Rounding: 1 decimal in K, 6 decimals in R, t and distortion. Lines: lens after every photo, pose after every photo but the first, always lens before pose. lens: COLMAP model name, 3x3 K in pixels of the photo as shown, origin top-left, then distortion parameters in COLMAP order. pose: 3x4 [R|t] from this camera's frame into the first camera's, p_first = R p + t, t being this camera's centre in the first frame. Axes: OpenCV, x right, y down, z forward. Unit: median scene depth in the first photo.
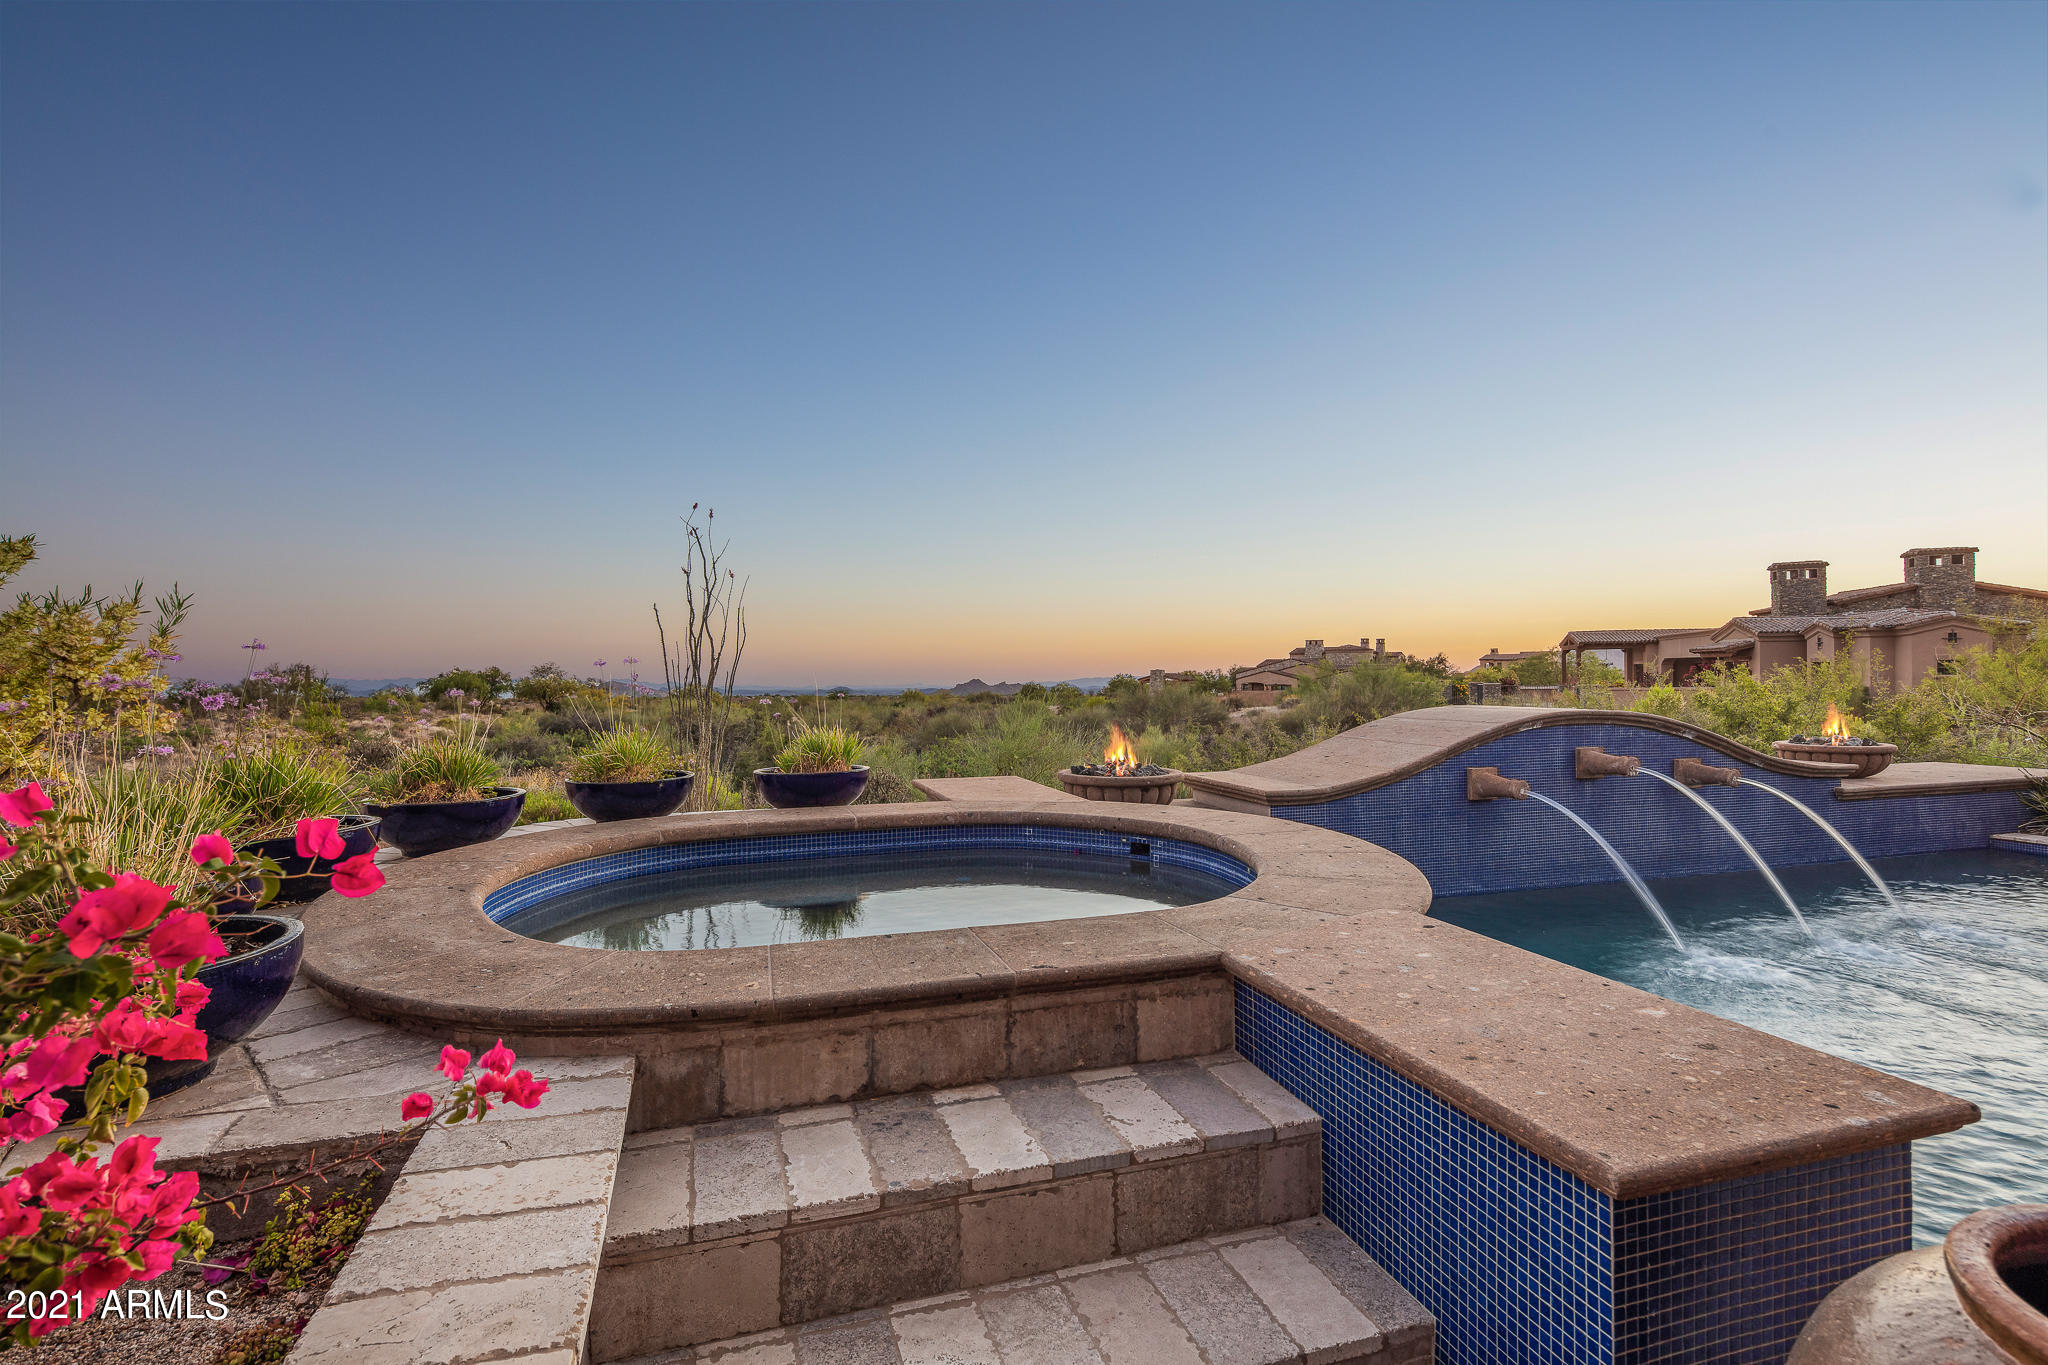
lens RADIAL K [[980.9, 0, 1024.0], [0, 980.9, 682.5], [0, 0, 1]] dist [-0.003509, -0.001085]
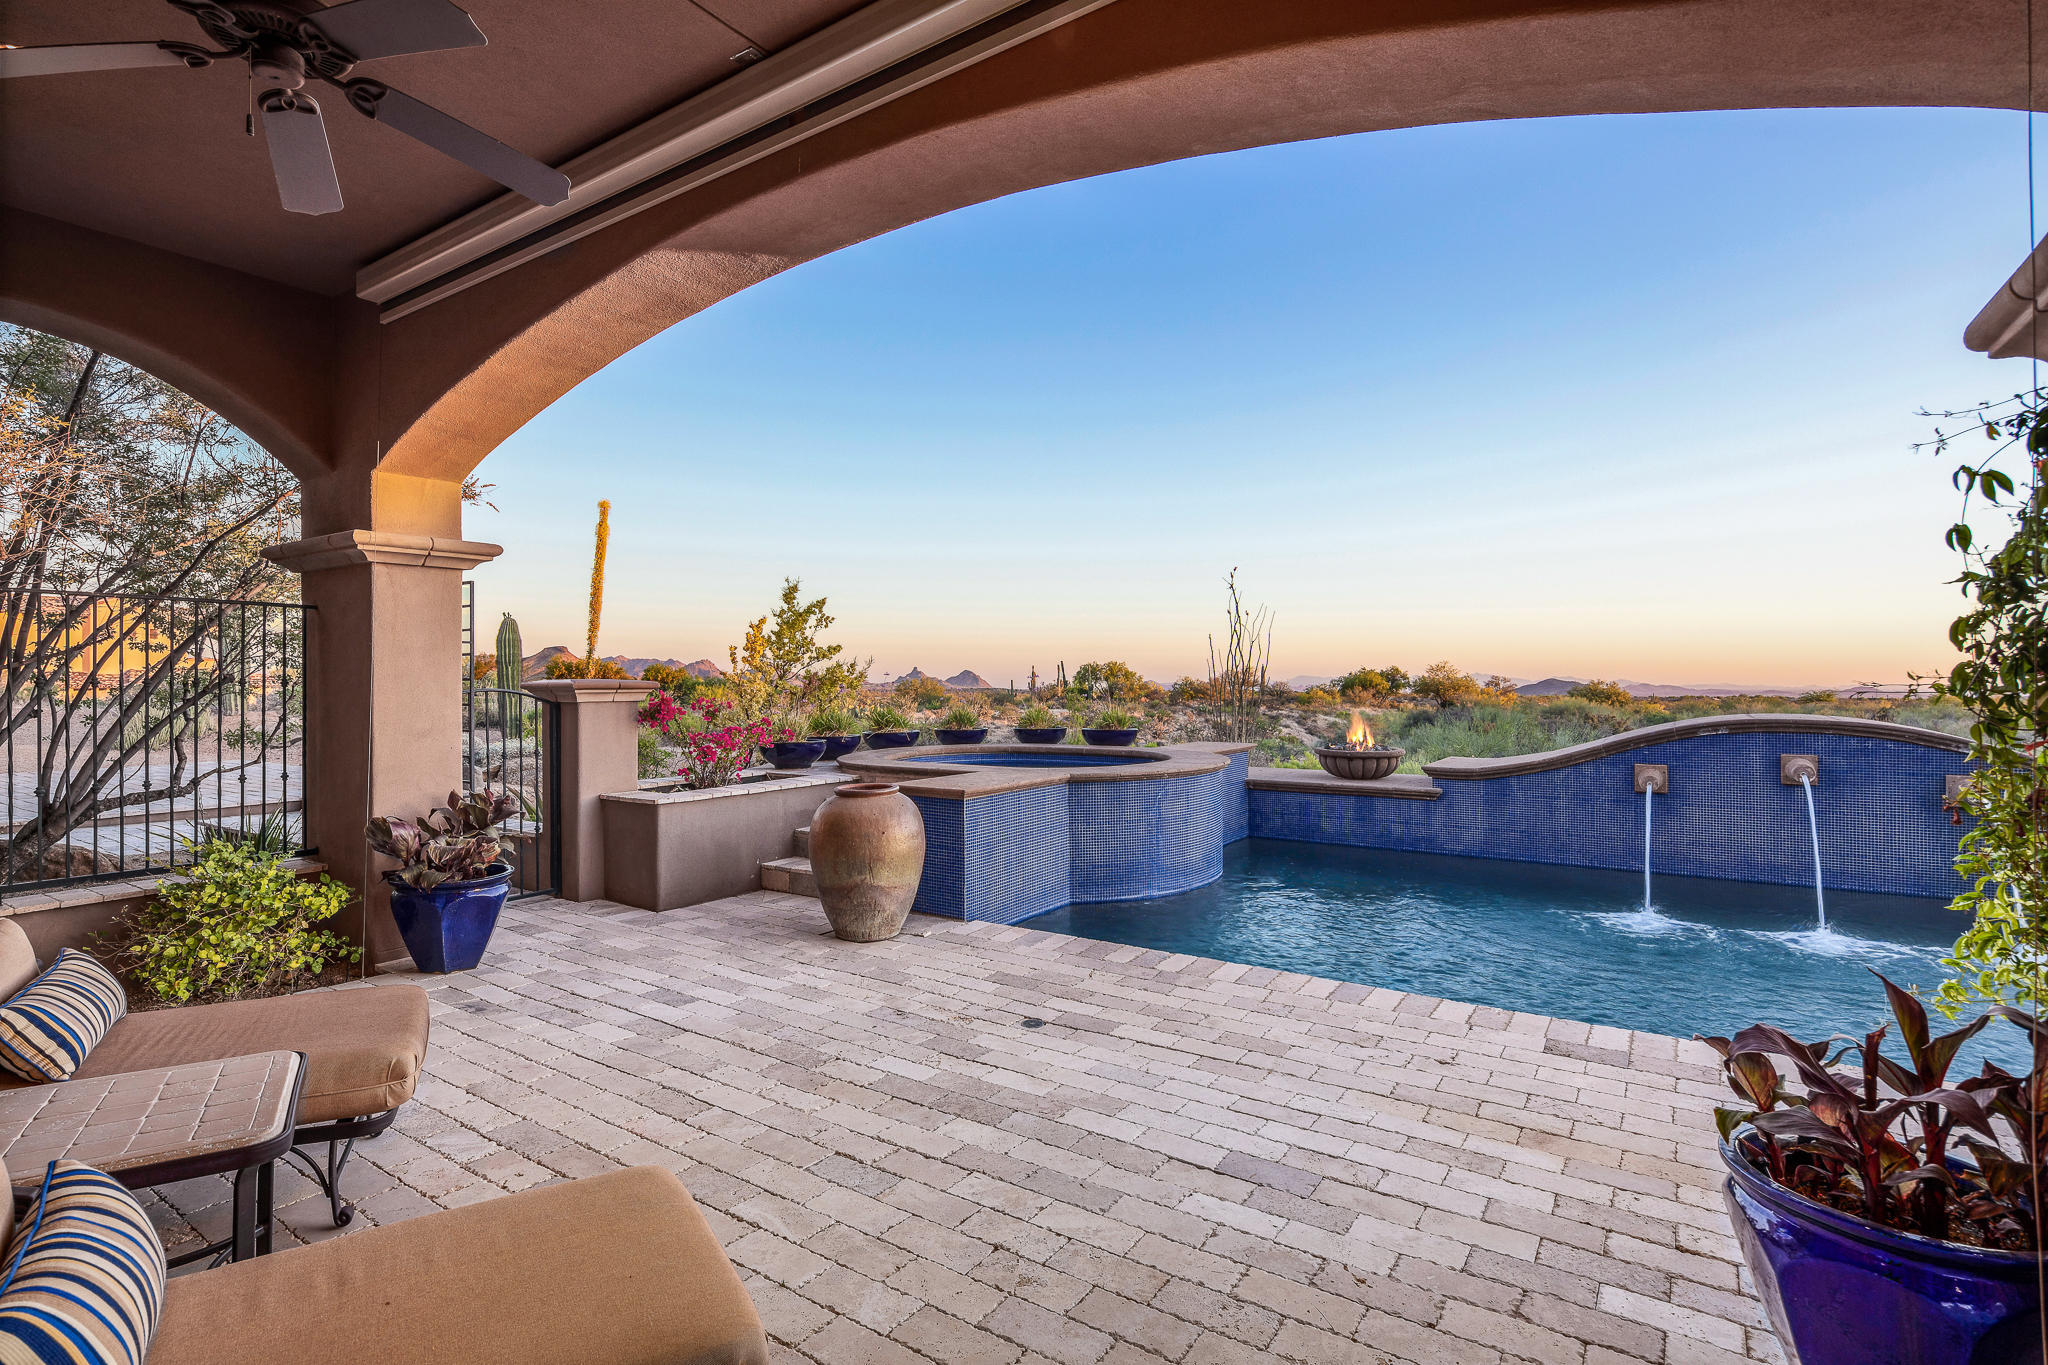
lens RADIAL K [[975.2, 0, 1024.0], [0, 975.2, 682.5], [0, 0, 1]] dist [-0.004578, -0.001016]
pose [[0.624930, 0.005234, -0.780663, 0.110563], [-0.003381, 0.999986, 0.003998, -0.001433], [0.780674, 0.000141, 0.624939, -0.035721]]
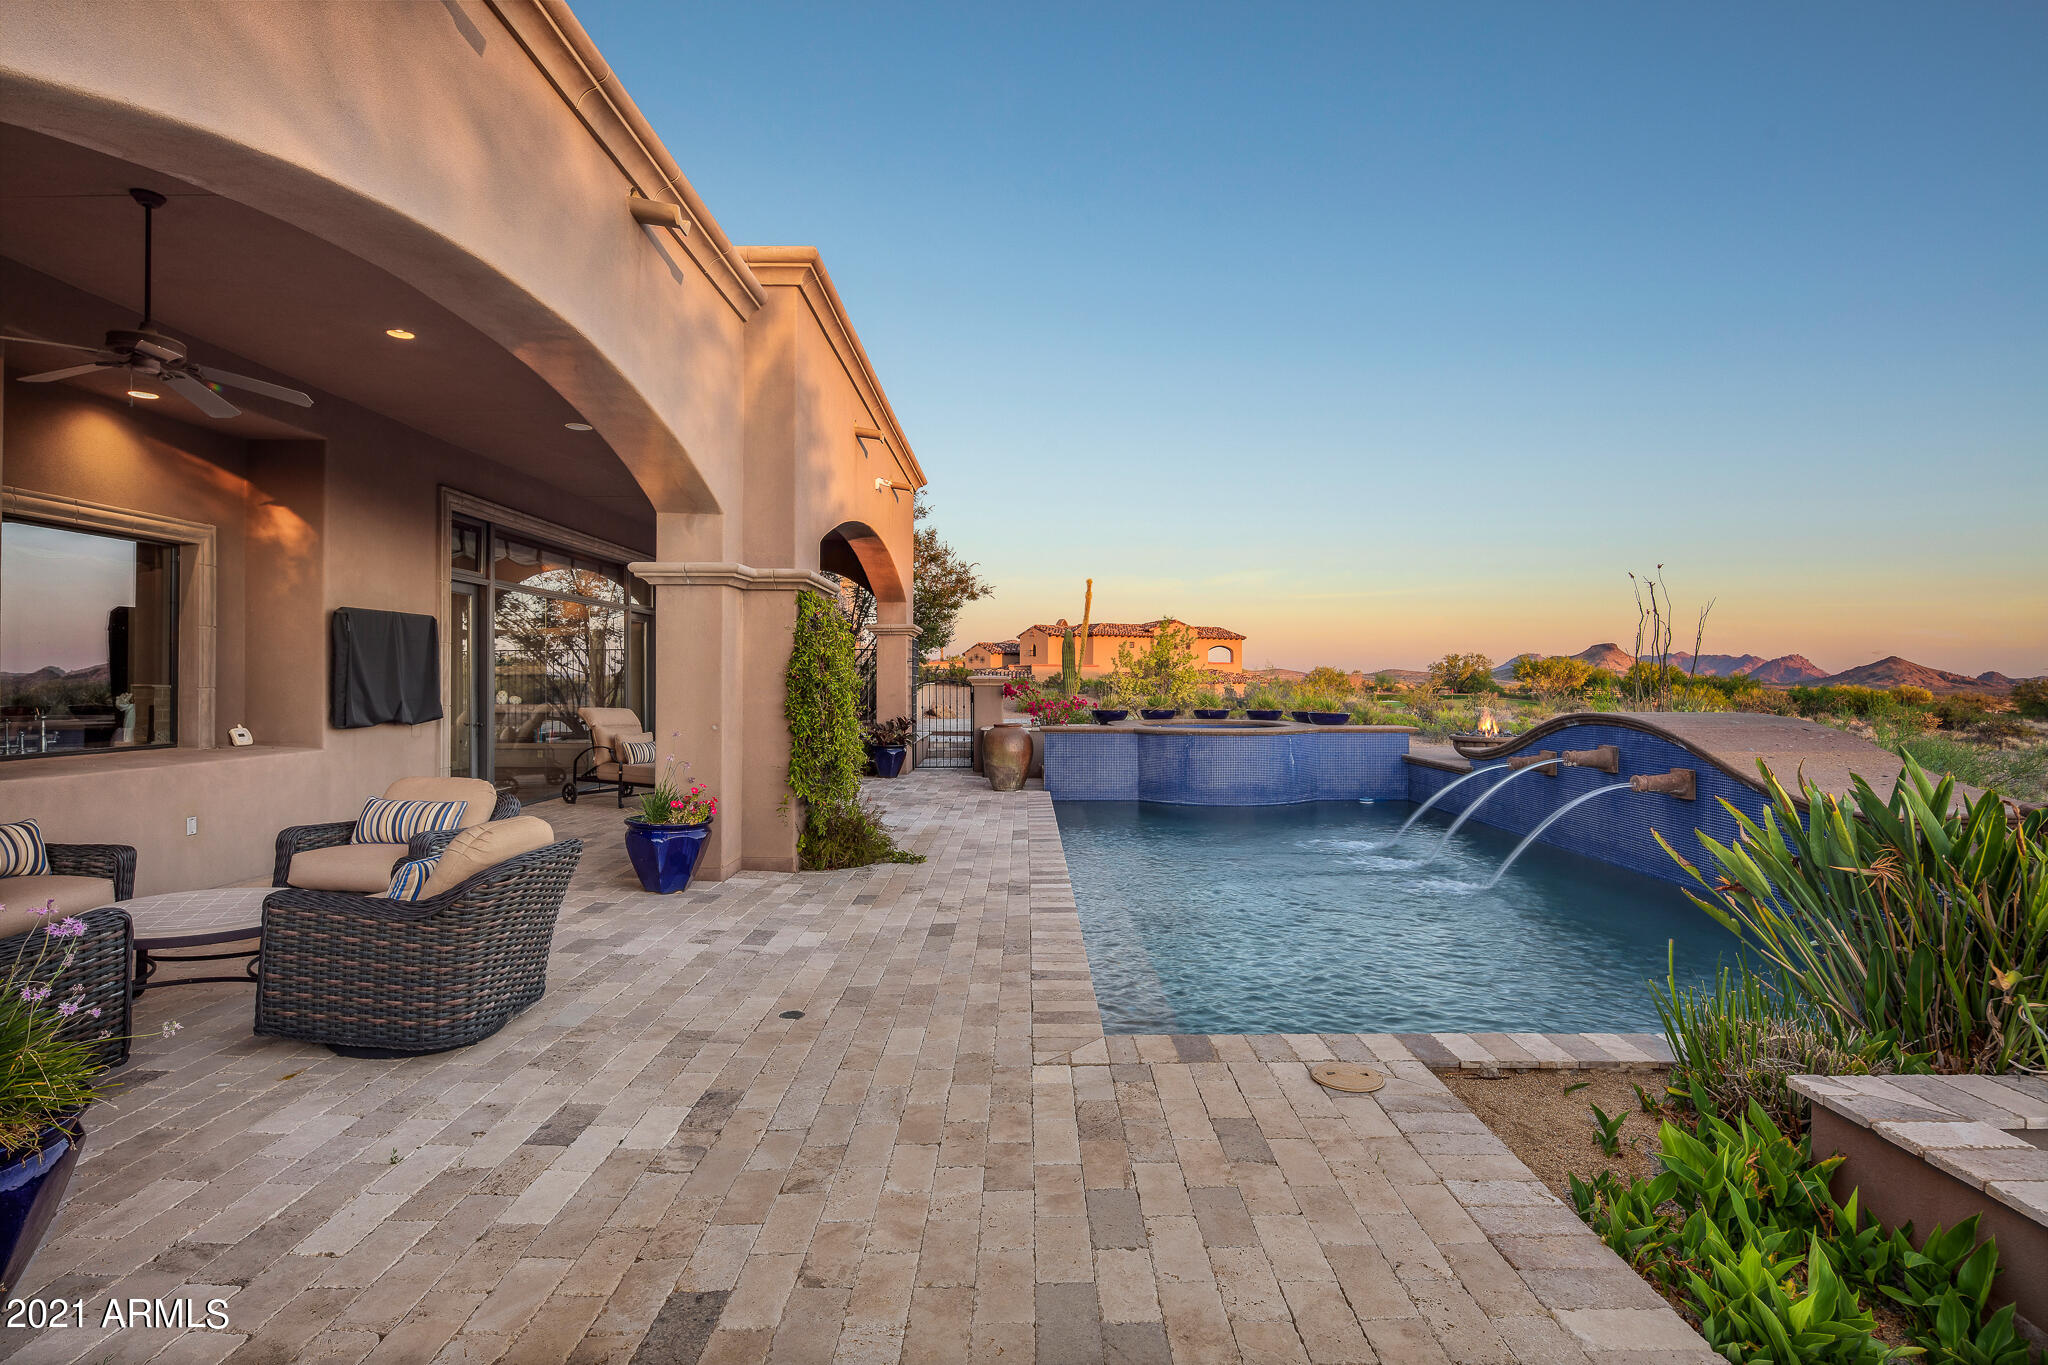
lens RADIAL K [[980.9, 0, 1024.0], [0, 980.9, 682.5], [0, 0, 1]] dist [-0.003509, -0.001085]
pose [[-0.302389, 0.008976, -0.953142, 0.238660], [-0.002661, 0.999944, 0.010261, -0.002143], [0.953181, 0.005639, -0.302348, 0.088087]]
